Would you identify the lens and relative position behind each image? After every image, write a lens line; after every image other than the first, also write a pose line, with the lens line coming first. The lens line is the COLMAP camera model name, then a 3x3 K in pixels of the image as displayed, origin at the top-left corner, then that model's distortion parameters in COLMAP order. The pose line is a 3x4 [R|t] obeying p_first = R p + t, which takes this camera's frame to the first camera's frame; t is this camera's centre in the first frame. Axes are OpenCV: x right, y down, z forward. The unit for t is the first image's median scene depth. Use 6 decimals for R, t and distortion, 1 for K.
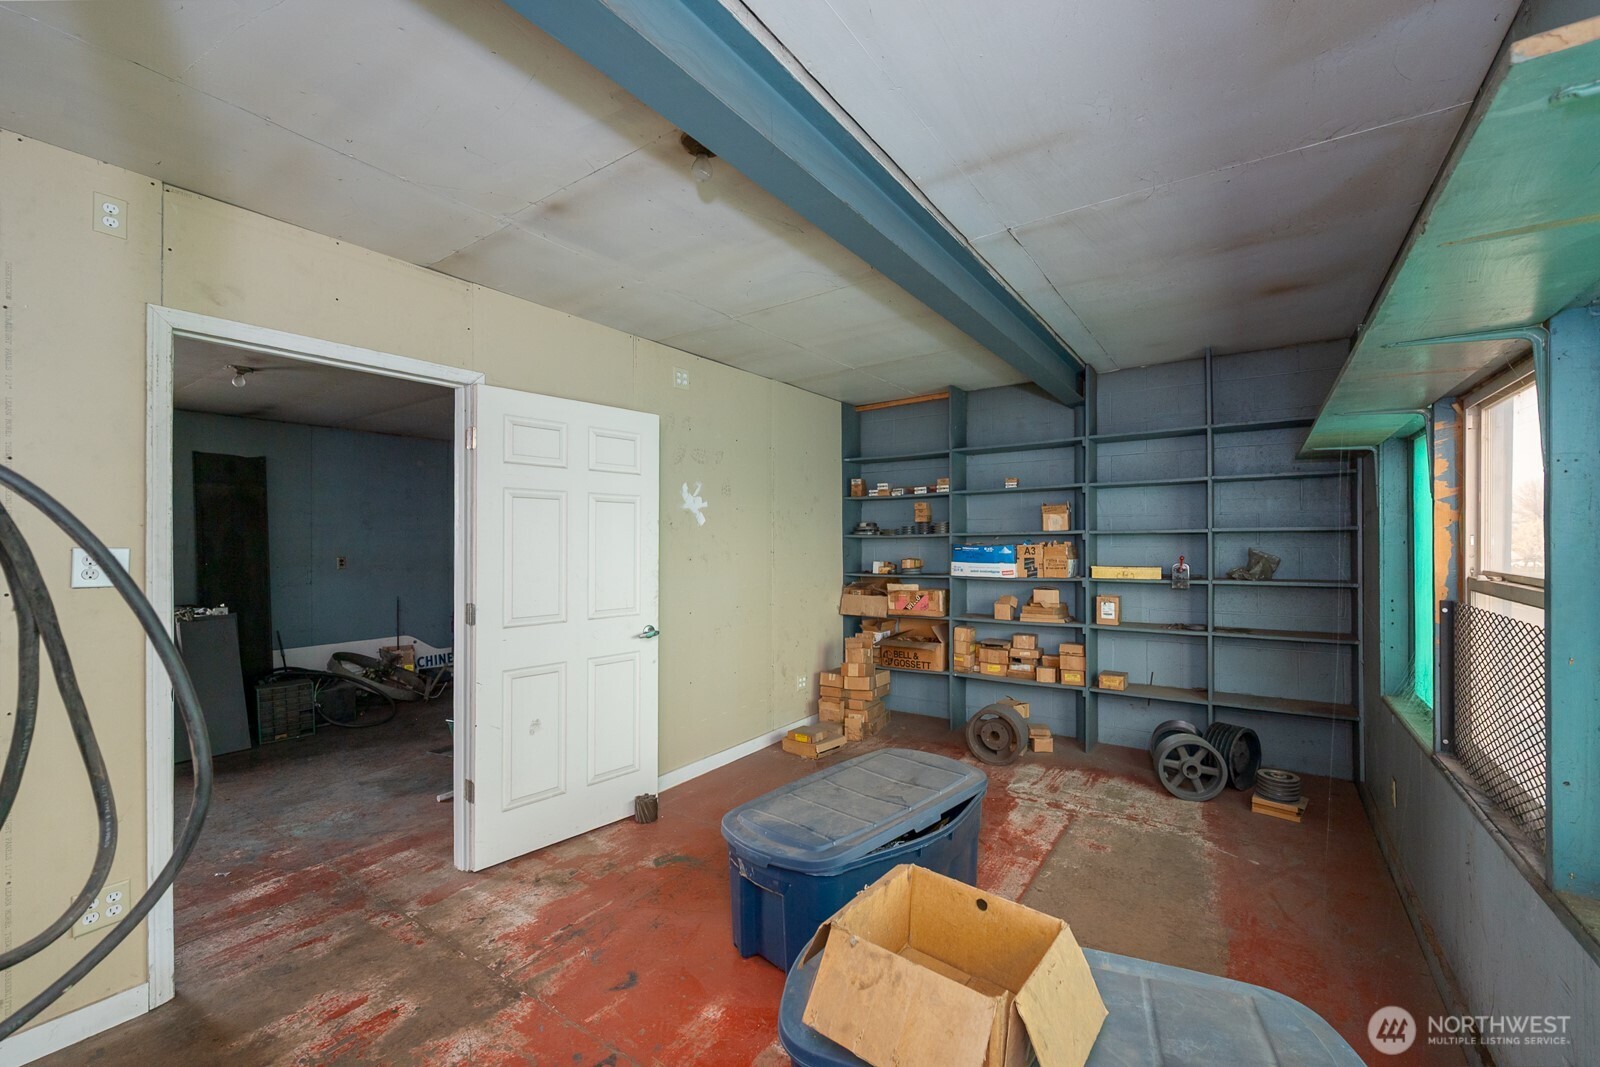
lens RADIAL K [[689.2, 0, 799.7], [0, 689.2, 537.3], [0, 0, 1]] dist [-0.015331, -0.000470]
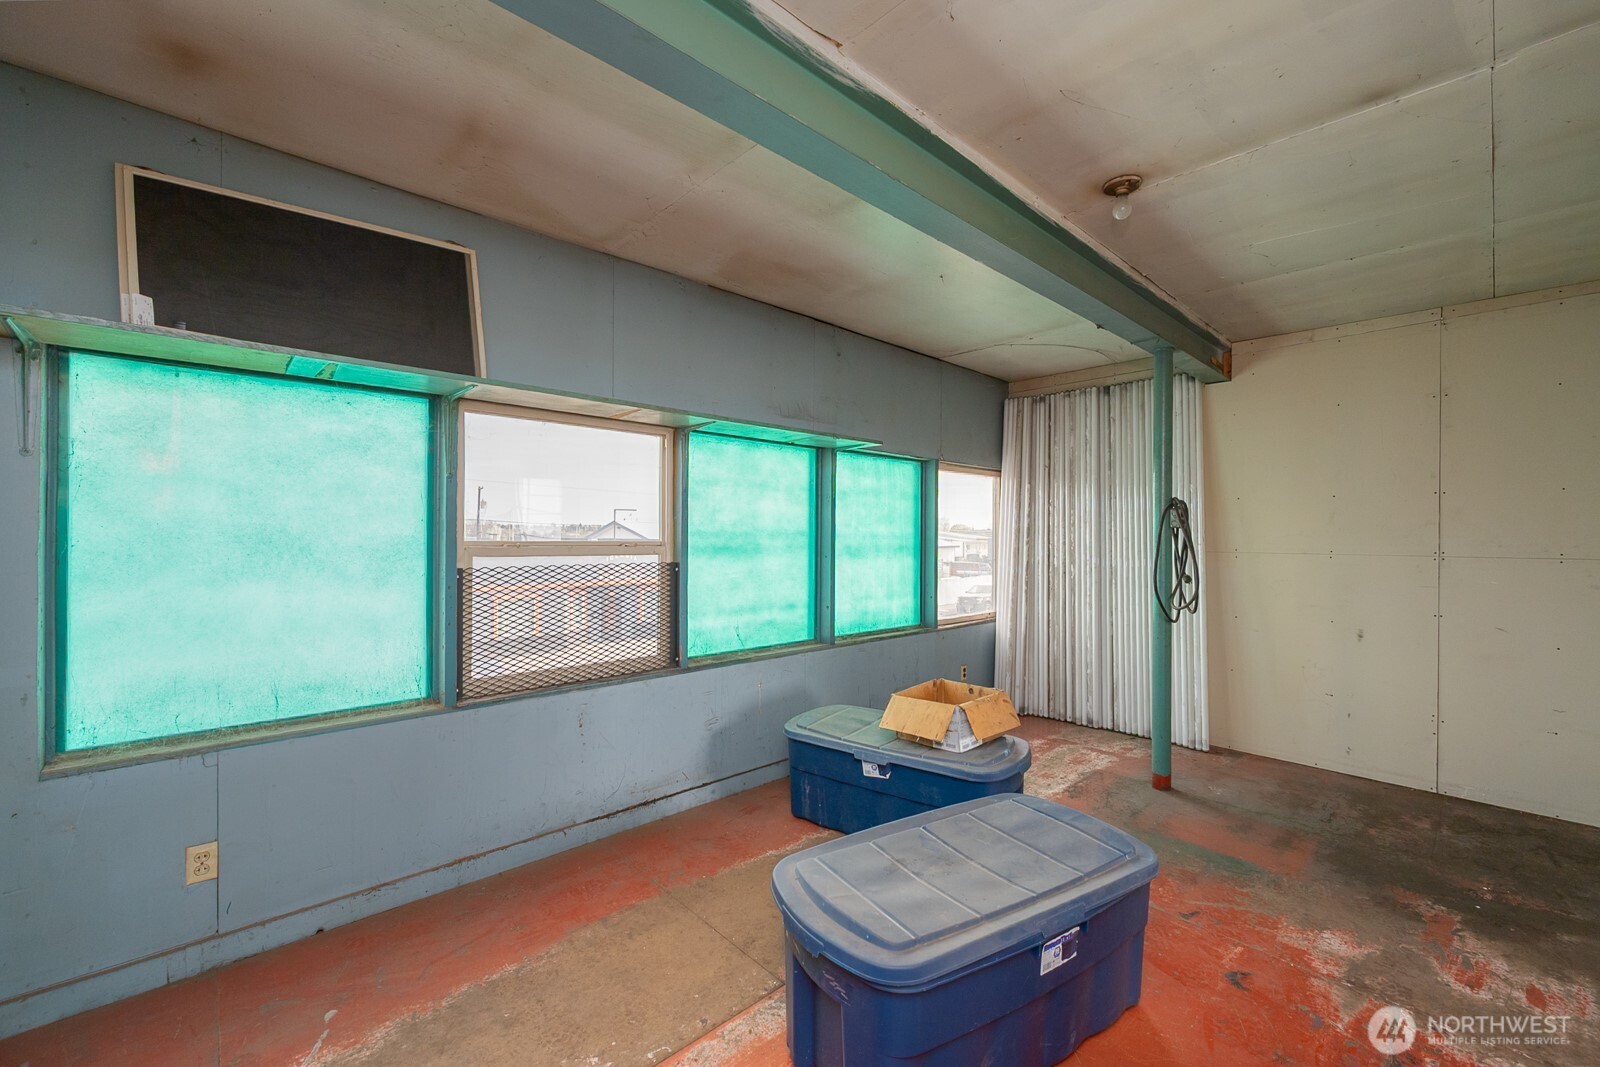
lens RADIAL K [[681.3, 0, 803.1], [0, 681.3, 531.9], [0, 0, 1]] dist [0.004505, 0.000856]
pose [[-0.977155, -0.001476, 0.212523, 0.134385], [-0.002144, 0.999993, -0.002916, 0.036098], [-0.212517, -0.003305, -0.977152, 2.039926]]
